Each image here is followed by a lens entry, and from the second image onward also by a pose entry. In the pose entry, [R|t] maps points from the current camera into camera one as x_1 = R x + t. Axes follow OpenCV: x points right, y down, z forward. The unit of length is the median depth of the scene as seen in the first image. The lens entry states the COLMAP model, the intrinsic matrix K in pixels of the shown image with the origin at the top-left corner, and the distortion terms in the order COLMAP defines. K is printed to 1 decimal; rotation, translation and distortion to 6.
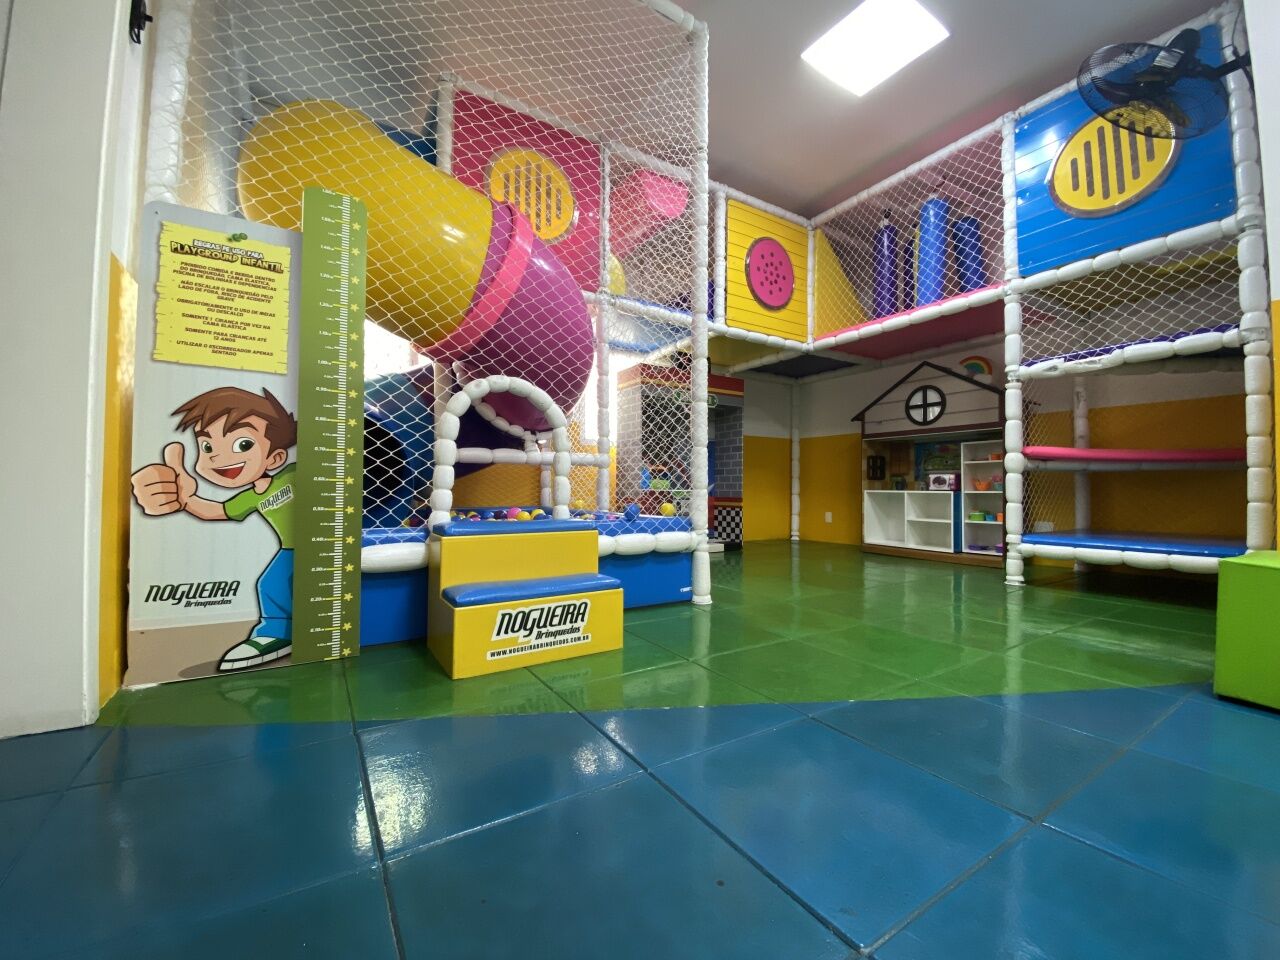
lens RADIAL K [[526.3, 0, 647.1], [0, 526.3, 481.1], [0, 0, 1]] dist [-0.000193, -0.009754]
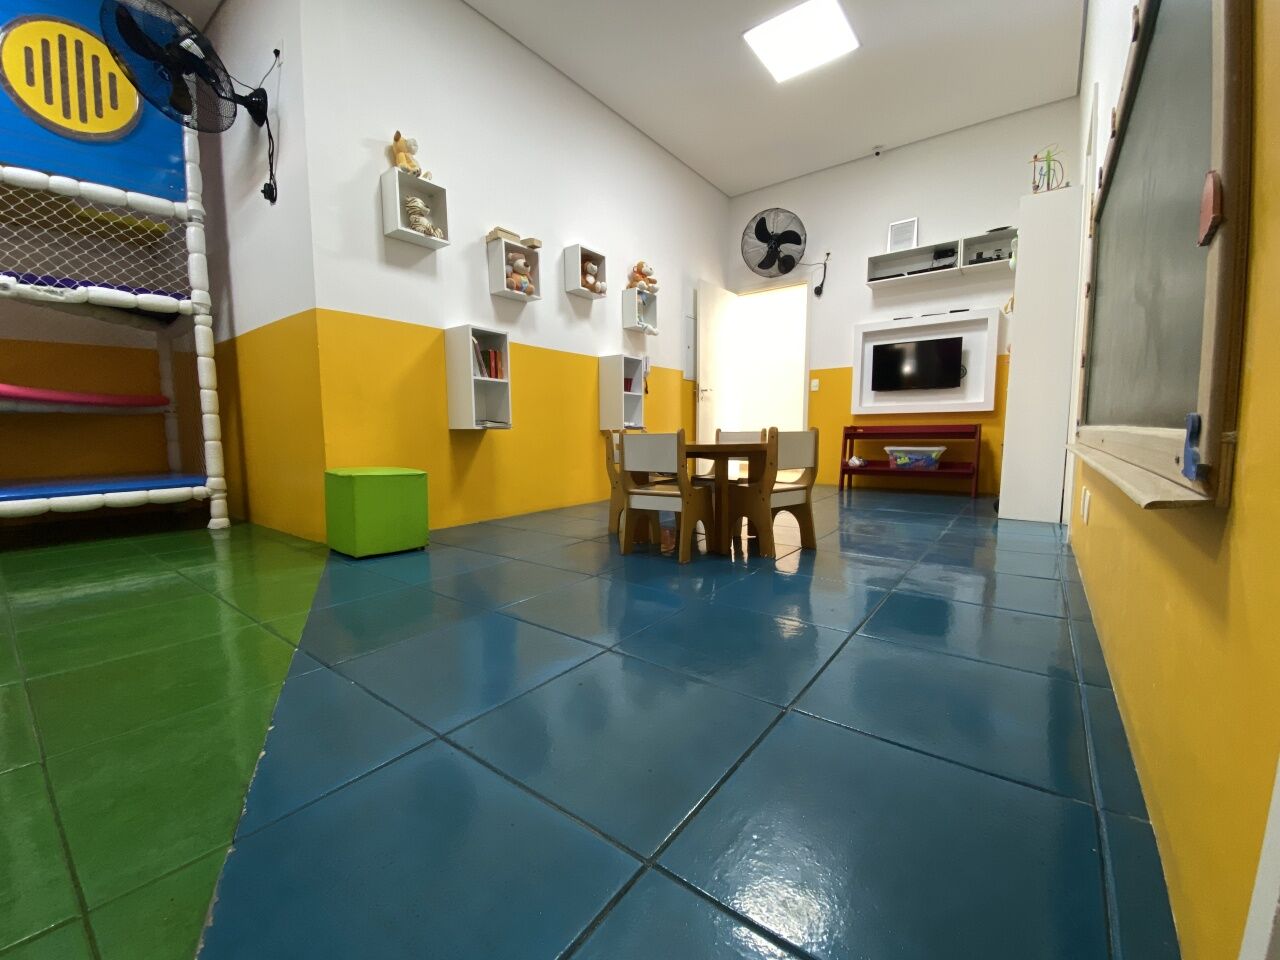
lens RADIAL K [[526.3, 0, 638.0], [0, 526.3, 476.6], [0, 0, 1]] dist [-0.000193, -0.009754]
pose [[-0.330200, -0.089551, 0.939653, -0.418972], [-0.007969, 0.995718, 0.092094, 0.000614], [-0.943877, 0.022921, -0.329500, 0.411138]]
